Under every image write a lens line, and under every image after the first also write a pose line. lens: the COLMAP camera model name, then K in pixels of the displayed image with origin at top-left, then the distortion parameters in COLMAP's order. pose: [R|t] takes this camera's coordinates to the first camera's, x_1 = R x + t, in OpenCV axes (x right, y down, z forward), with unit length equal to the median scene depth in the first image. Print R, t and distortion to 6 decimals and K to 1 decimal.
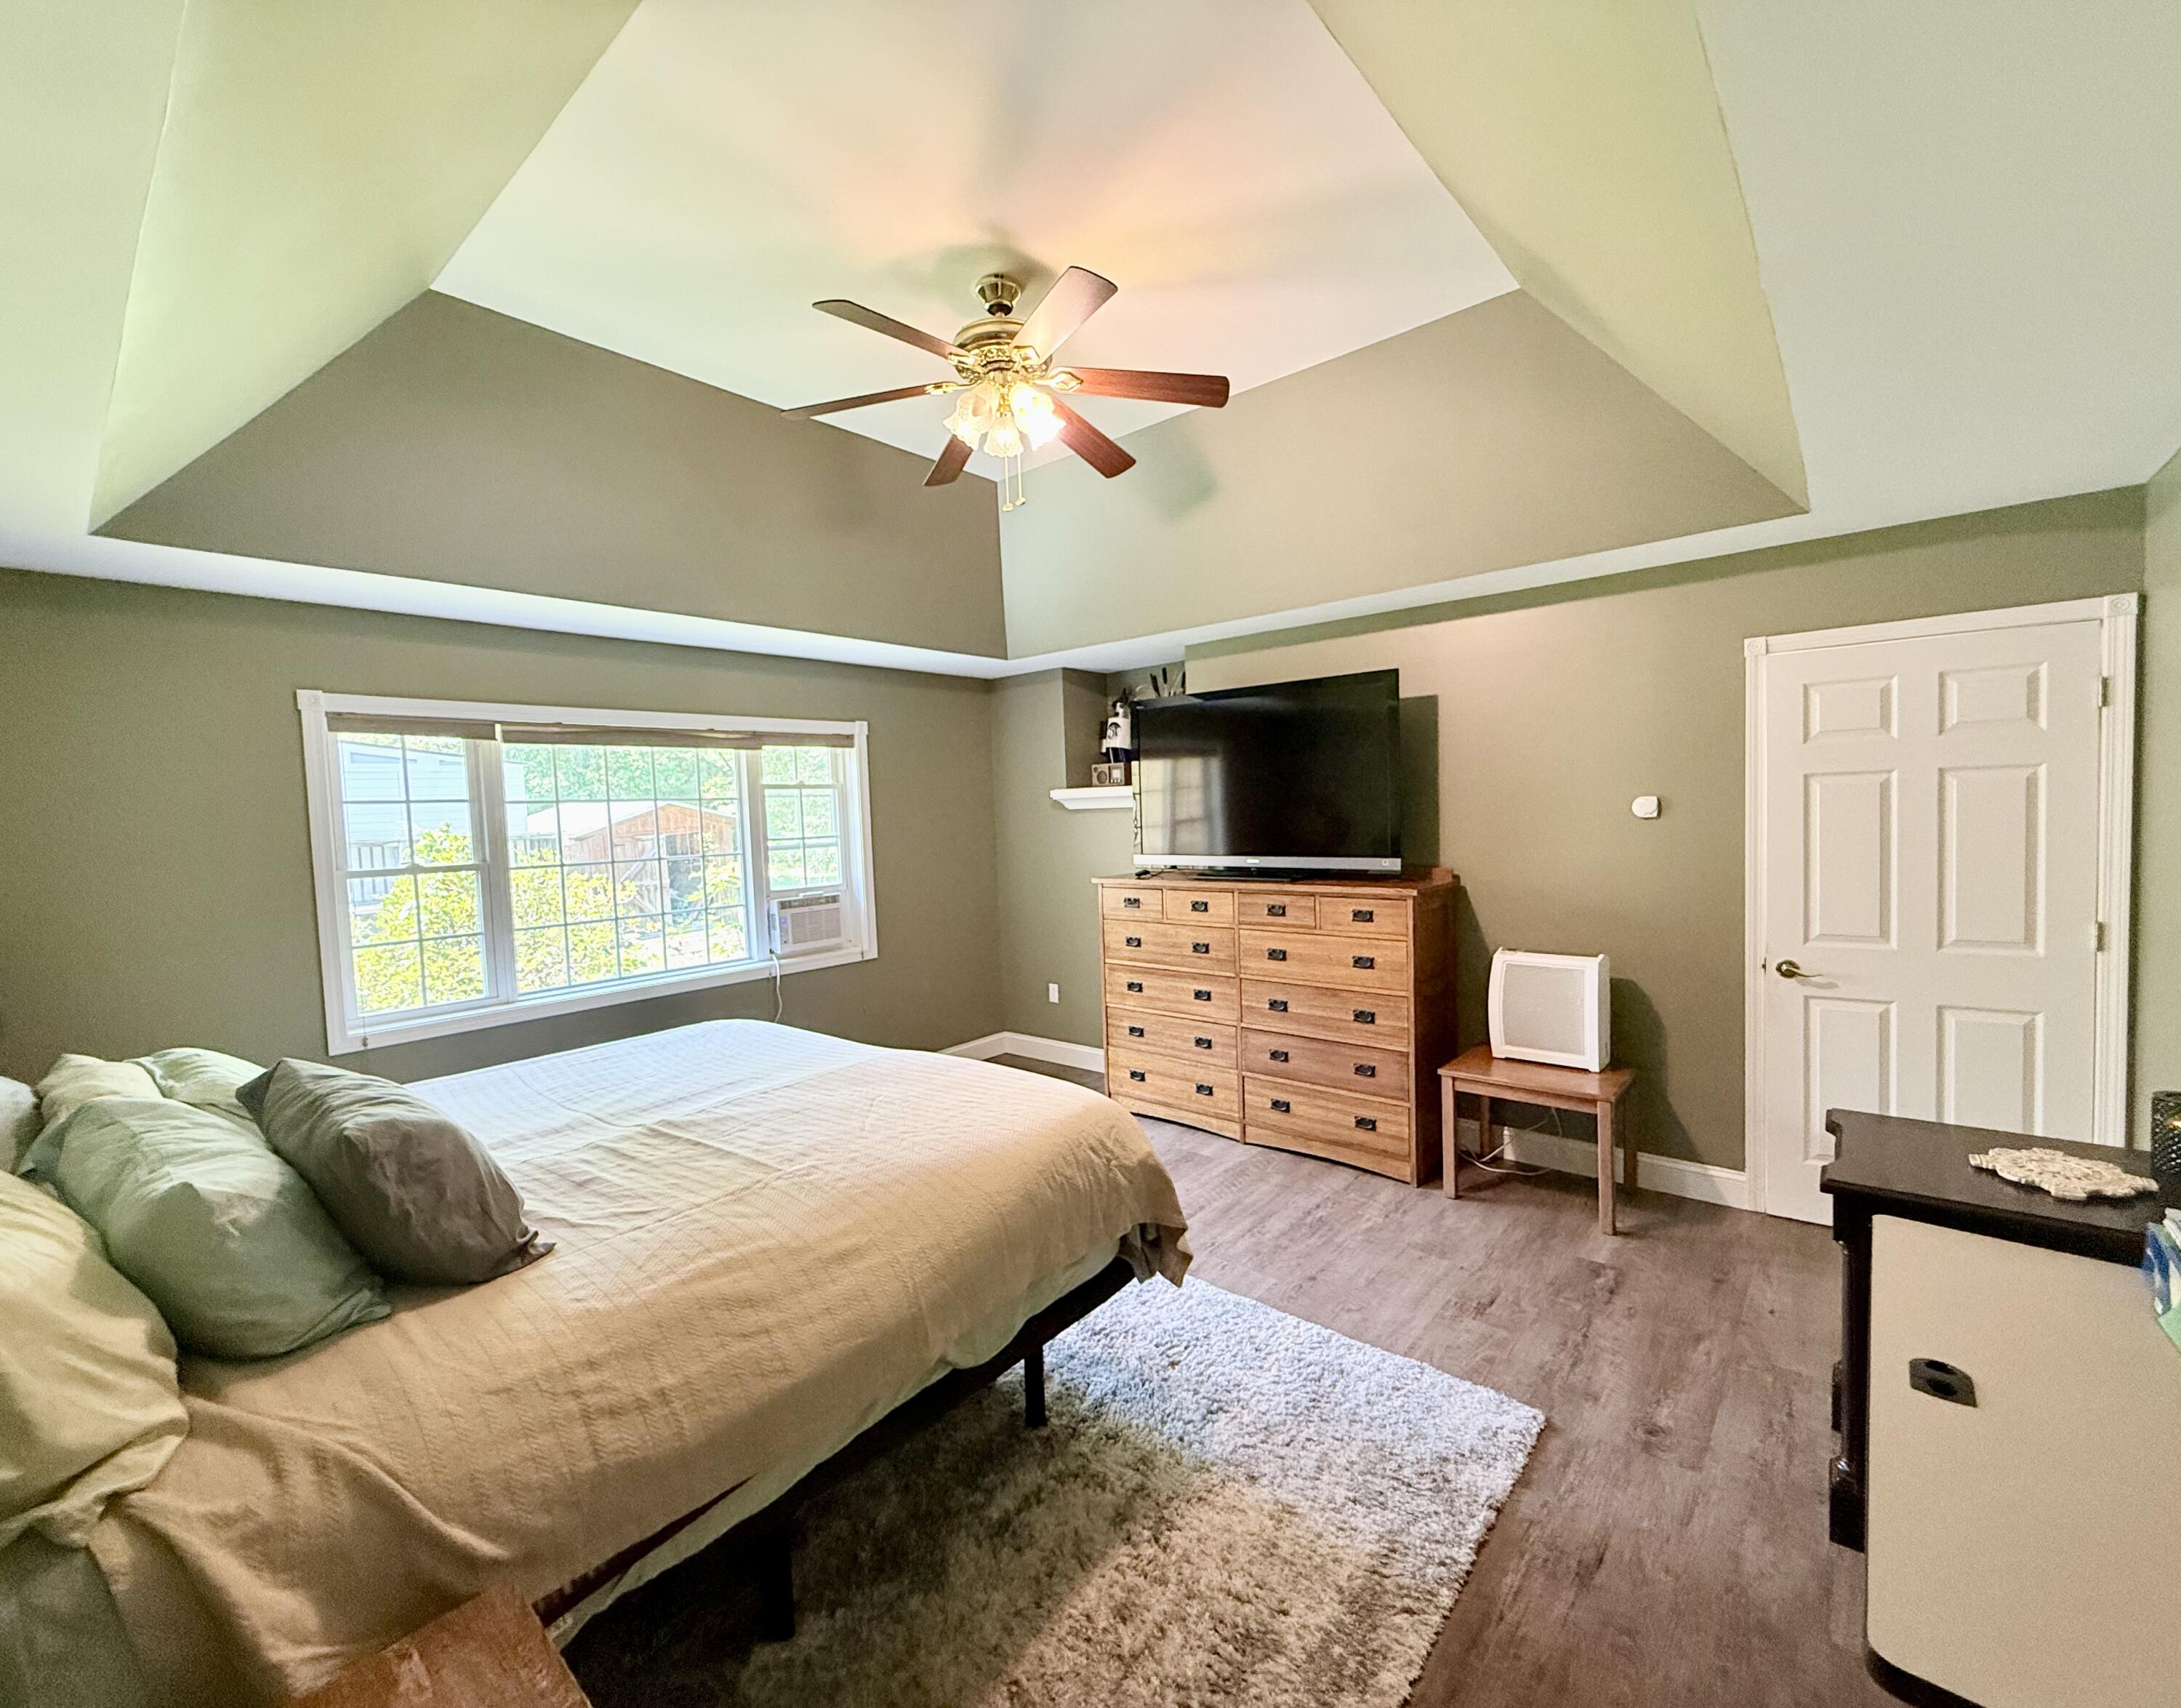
lens RADIAL K [[910.0, 0, 1090.5], [0, 910.0, 854.0], [0, 0, 1]] dist [0.000264, 0.000060]
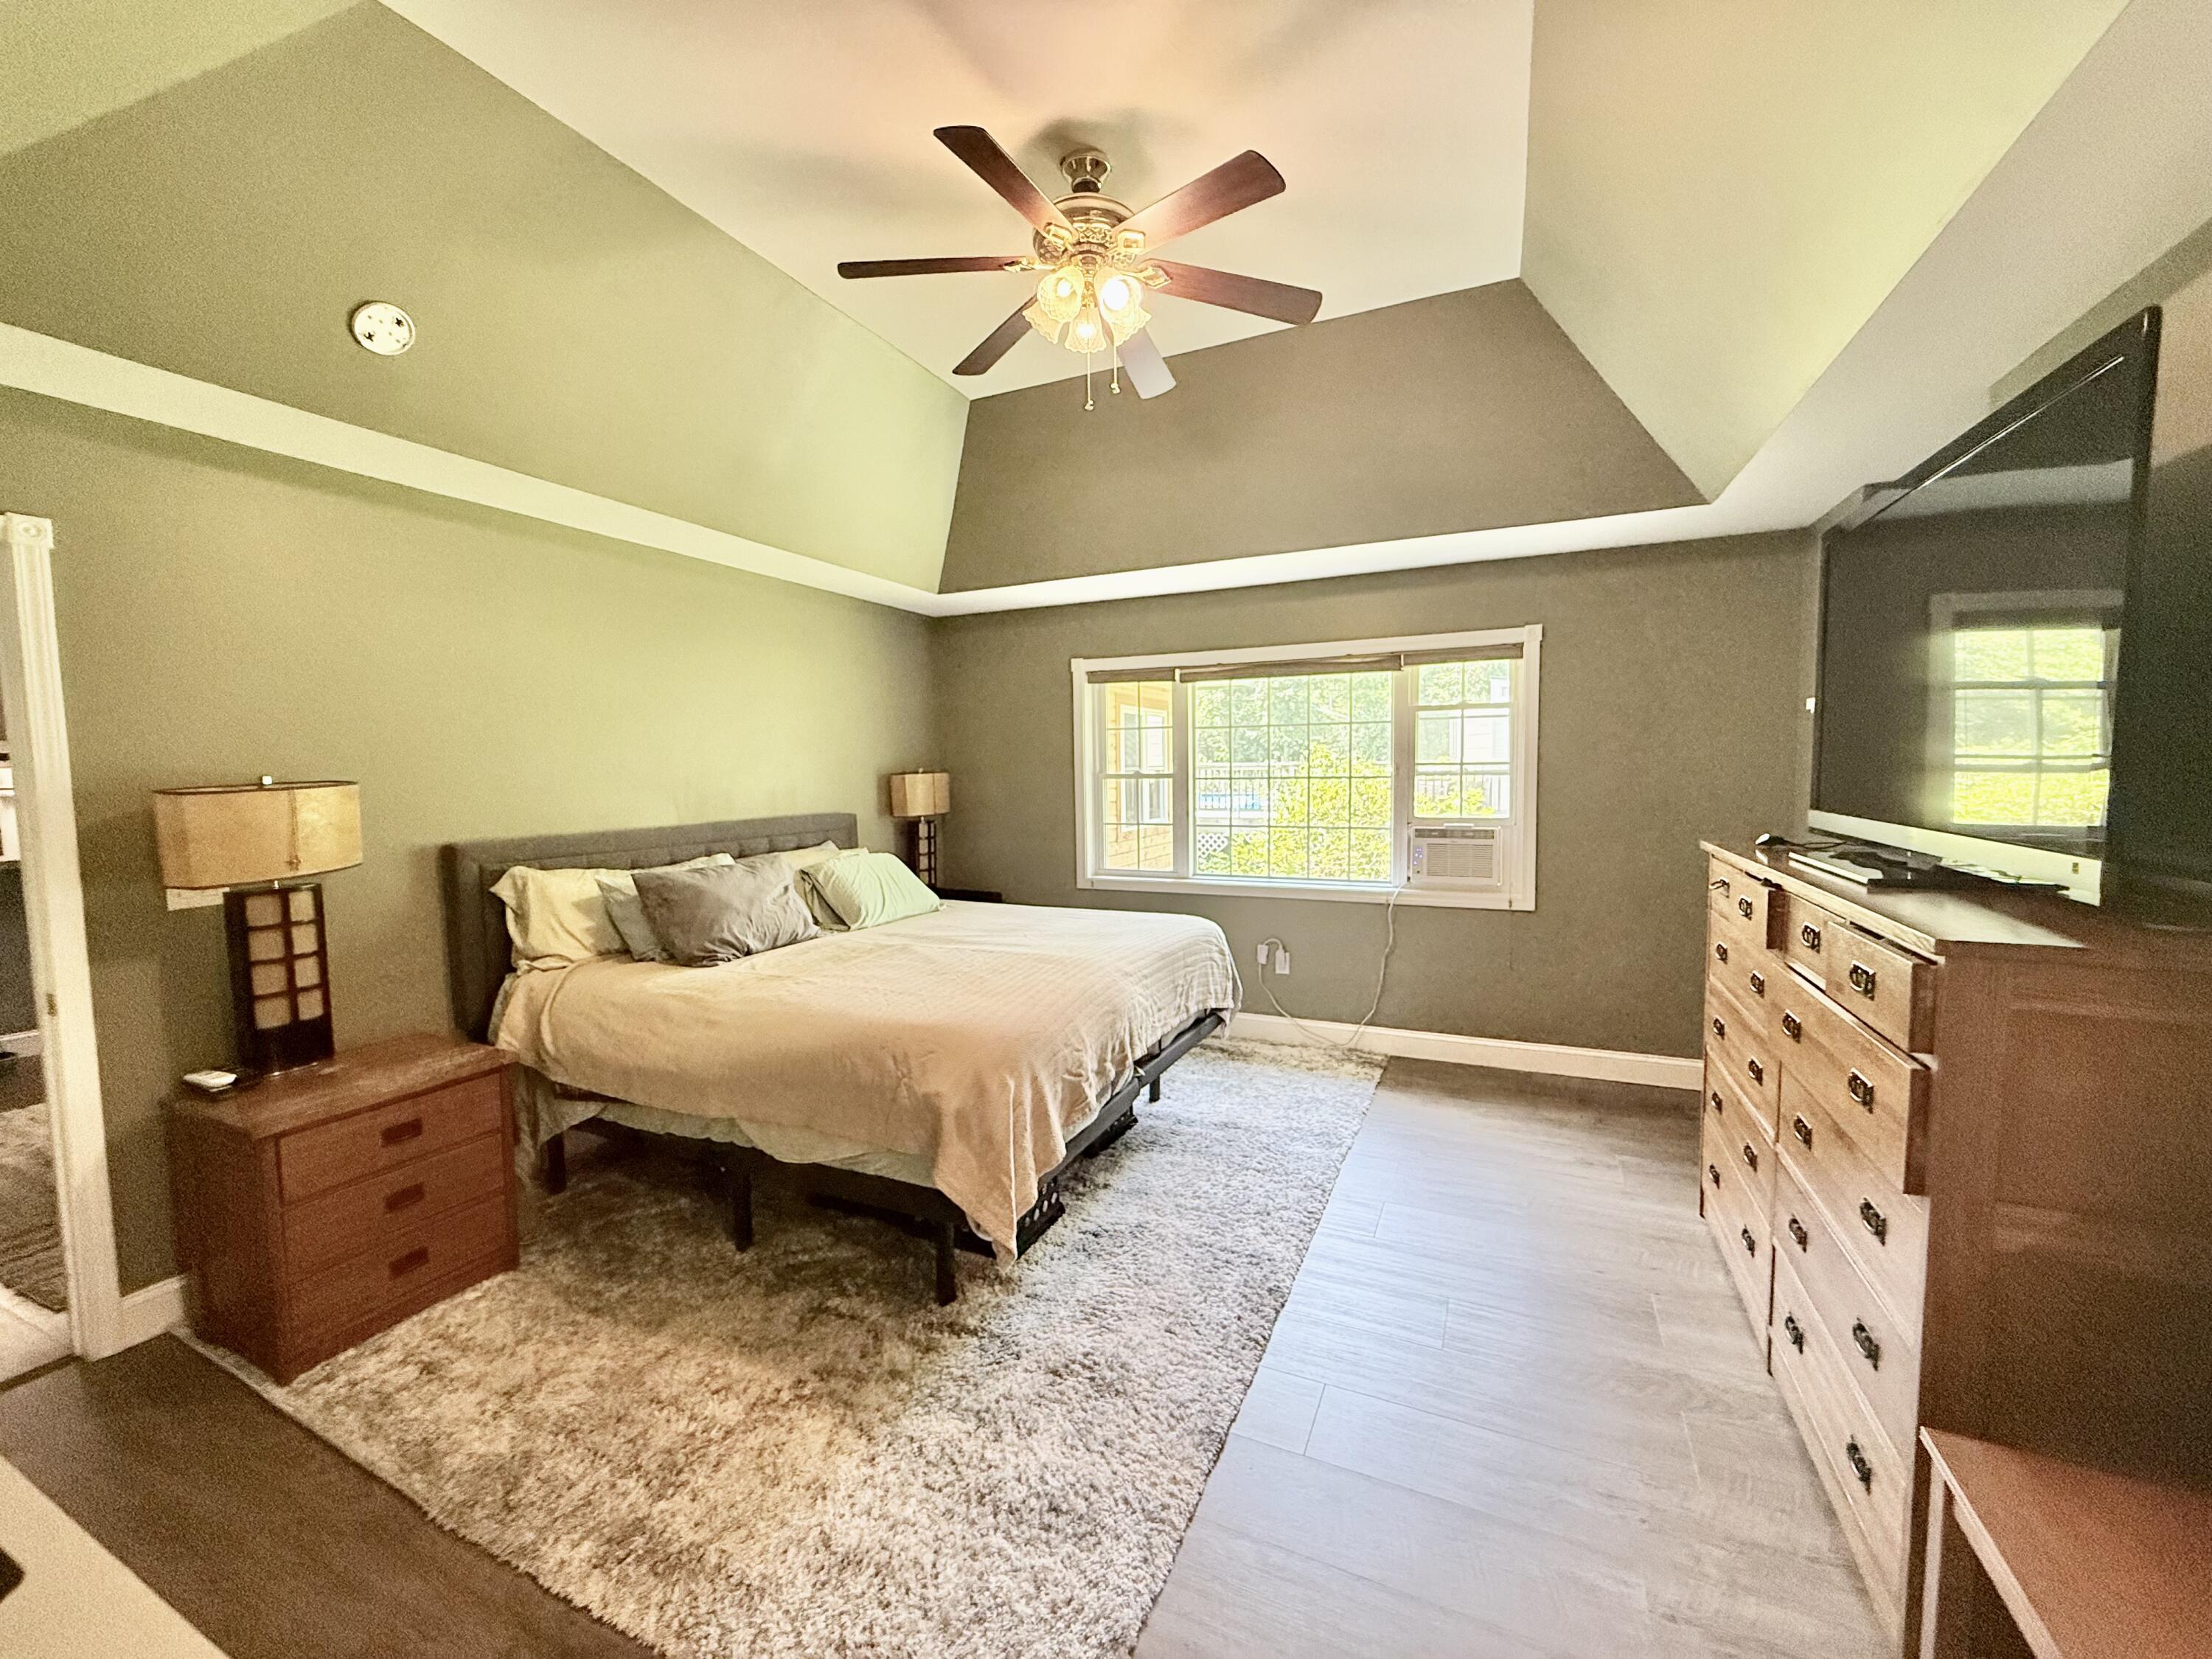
lens RADIAL K [[881.5, 0, 1101.1], [0, 881.5, 829.3], [0, 0, 1]] dist [0.000151, 0.000115]
pose [[0.268368, 0.100078, -0.958104, 0.466633], [-0.043952, 0.994825, 0.091602, -0.018110], [0.962313, 0.017528, 0.271378, 0.438747]]
